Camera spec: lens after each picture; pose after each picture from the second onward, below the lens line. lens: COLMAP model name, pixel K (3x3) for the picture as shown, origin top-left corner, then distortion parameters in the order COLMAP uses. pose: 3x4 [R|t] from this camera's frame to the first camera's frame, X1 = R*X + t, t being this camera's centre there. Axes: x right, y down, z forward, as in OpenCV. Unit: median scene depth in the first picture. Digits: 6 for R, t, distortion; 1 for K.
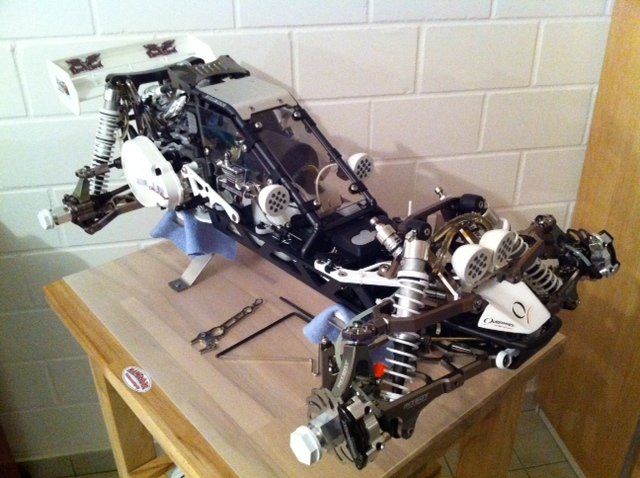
lens RADIAL K [[601.1, 0, 328.9], [0, 601.1, 236.7], [0, 0, 1]] dist [0.080925, -0.260904]
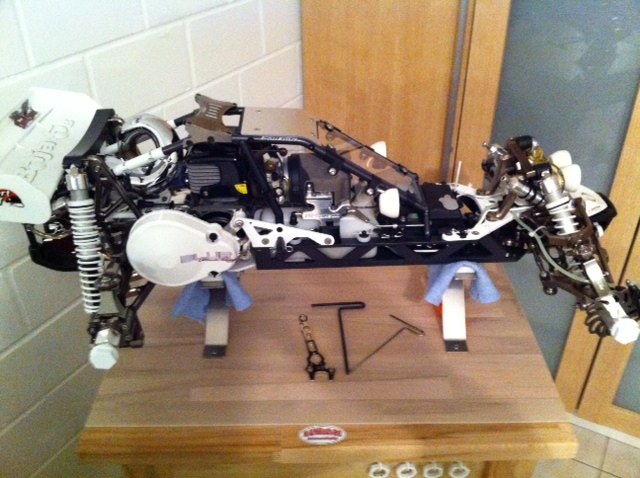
lens RADIAL K [[600.6, 0, 317.5], [0, 600.6, 252.5], [0, 0, 1]] dist [0.060269, -0.240885]
pose [[0.651595, -0.427198, 0.626839, -0.756519], [0.376933, 0.899448, 0.221165, -0.228481], [-0.658290, 0.092166, 0.747101, 0.244557]]
